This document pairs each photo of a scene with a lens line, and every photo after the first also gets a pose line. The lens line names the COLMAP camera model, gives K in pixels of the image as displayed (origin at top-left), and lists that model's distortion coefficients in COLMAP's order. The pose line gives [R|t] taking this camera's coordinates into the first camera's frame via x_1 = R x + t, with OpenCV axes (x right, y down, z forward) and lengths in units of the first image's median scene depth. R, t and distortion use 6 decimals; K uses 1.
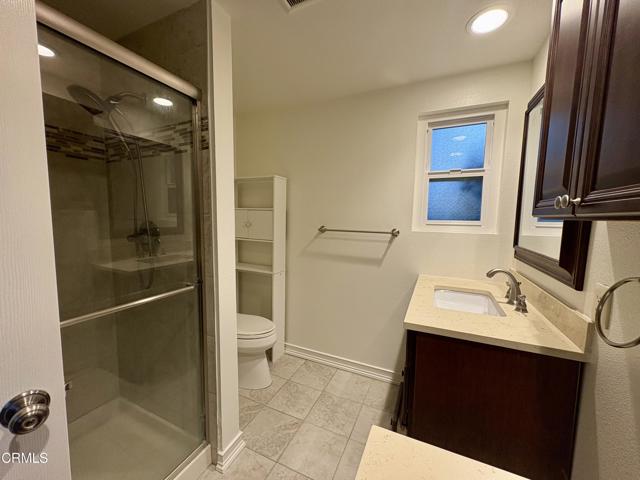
lens RADIAL K [[255.5, 0, 318.6], [0, 255.5, 239.5], [0, 0, 1]] dist [0.000412, -0.000171]
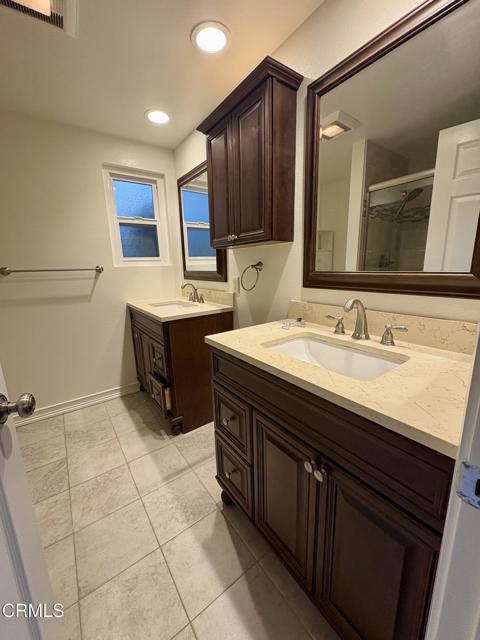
lens RADIAL K [[255.5, 0, 241.3], [0, 255.5, 319.9], [0, 0, 1]] dist [0.000412, -0.000171]
pose [[0.486140, -0.213343, 0.847439, -0.423049], [0.116312, 0.976910, 0.179214, 0.066026], [-0.866106, 0.011444, 0.499729, -0.108554]]
